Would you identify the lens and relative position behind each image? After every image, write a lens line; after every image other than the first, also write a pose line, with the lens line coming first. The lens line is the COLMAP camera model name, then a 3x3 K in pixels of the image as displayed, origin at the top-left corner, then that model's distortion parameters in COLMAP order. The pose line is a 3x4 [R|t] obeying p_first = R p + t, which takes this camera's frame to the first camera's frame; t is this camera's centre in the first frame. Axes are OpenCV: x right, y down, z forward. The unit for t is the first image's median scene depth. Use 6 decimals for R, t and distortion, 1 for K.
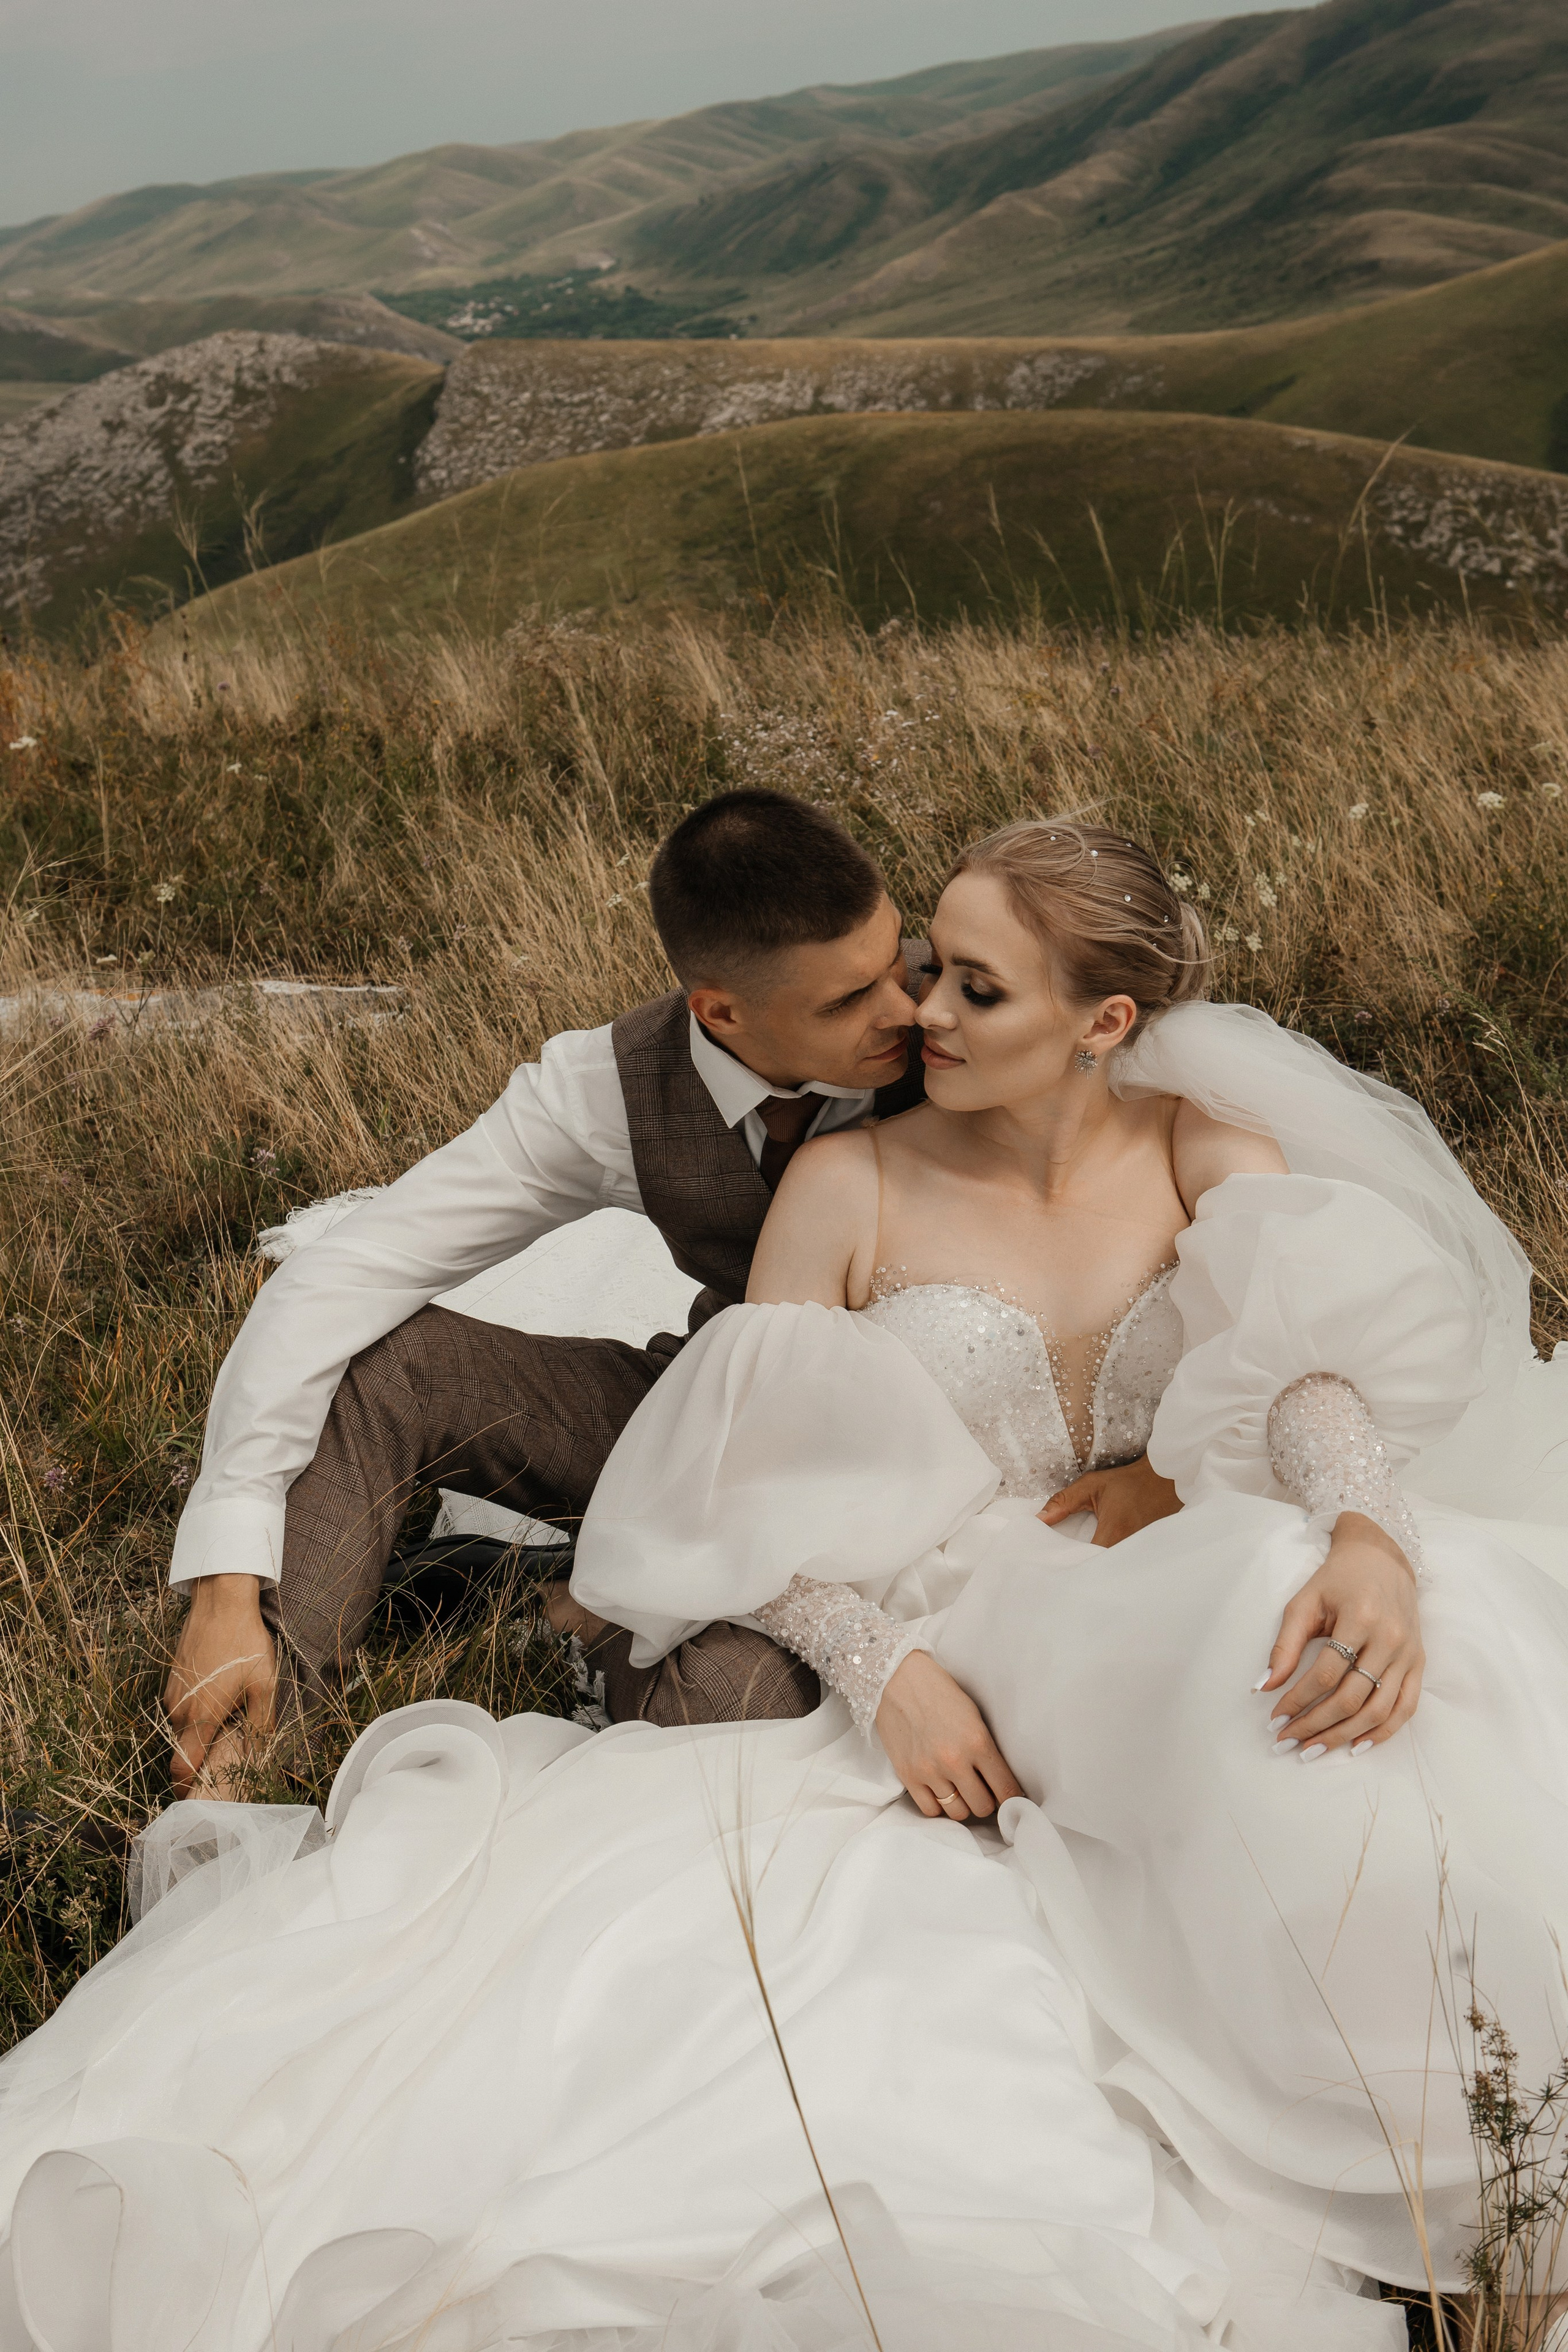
lens RADIAL K [[3162.4, 0, 784.0], [0, 3162.4, 1176.0], [0, 0, 1]] dist [0.008492, 0.062652]
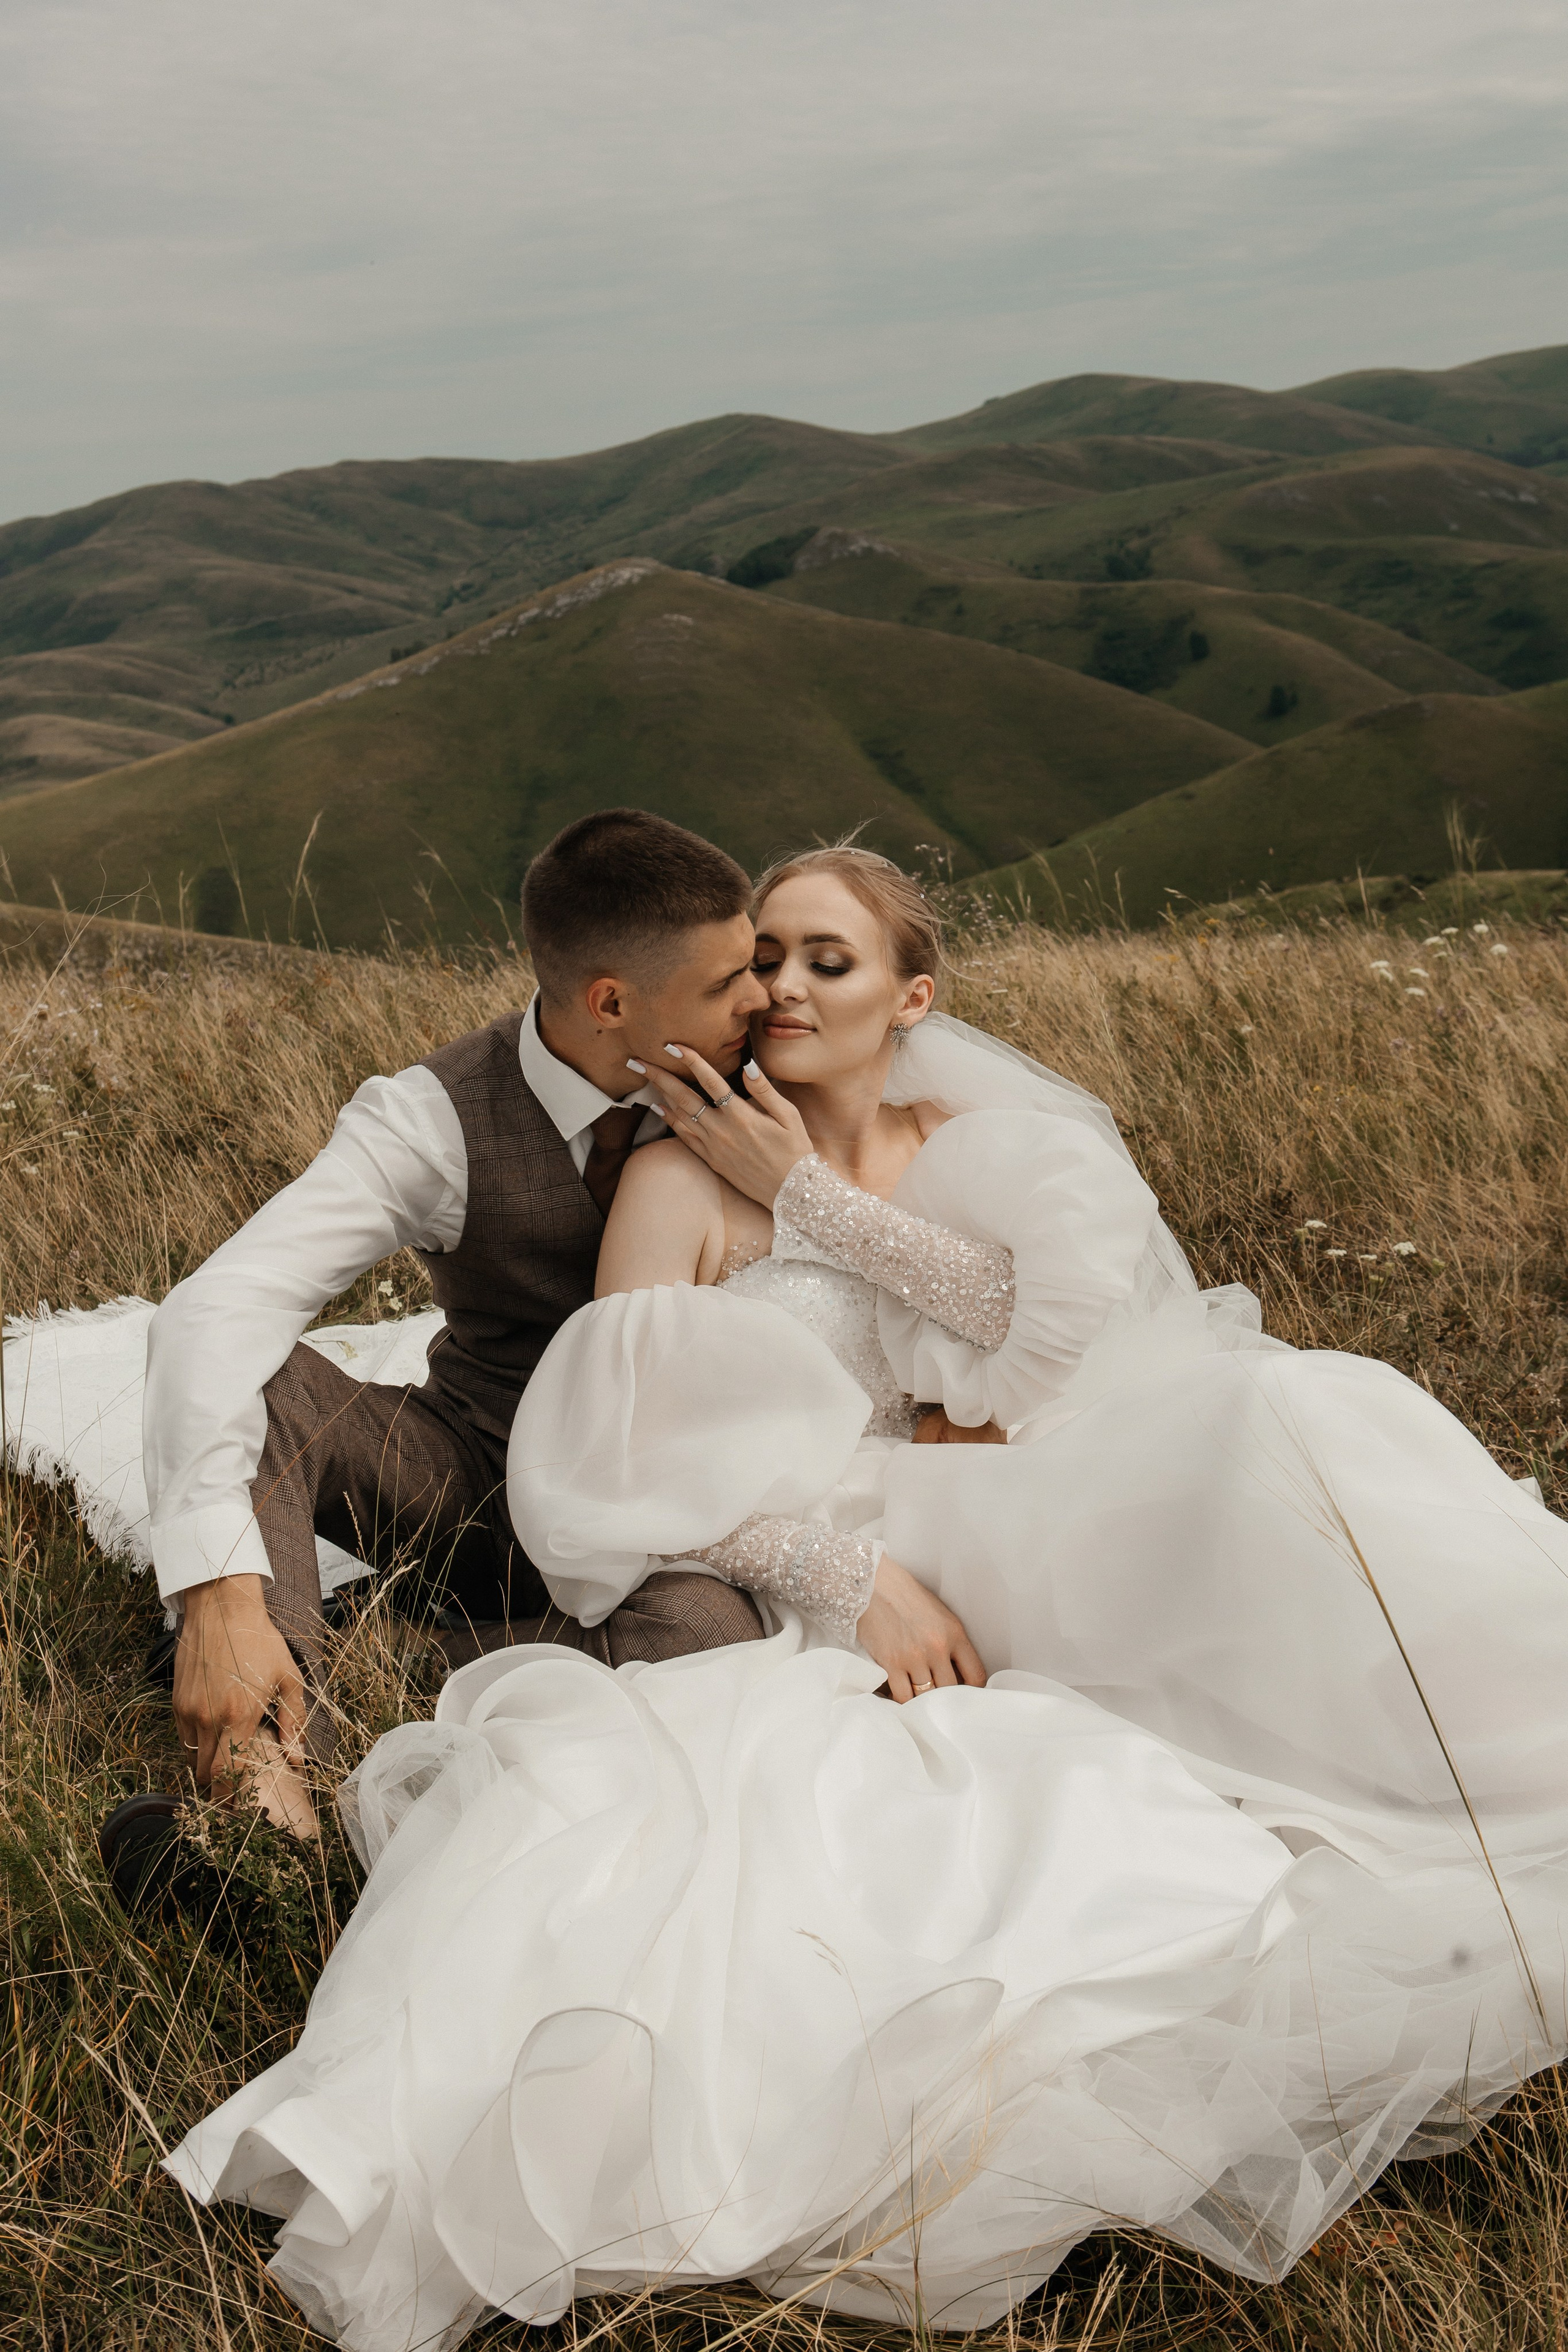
lens RADIAL K [[2789.7, 0, 784.0], [0, 2789.7, 1176.0], [0, 0, 1]] dist [0.013574, 0.023271]
pose [[0.884801, -0.061626, 0.461876, -0.393606], [0.130167, 0.984444, -0.118008, 0.119982], [-0.447419, 0.164535, 0.879059, 0.118130]]
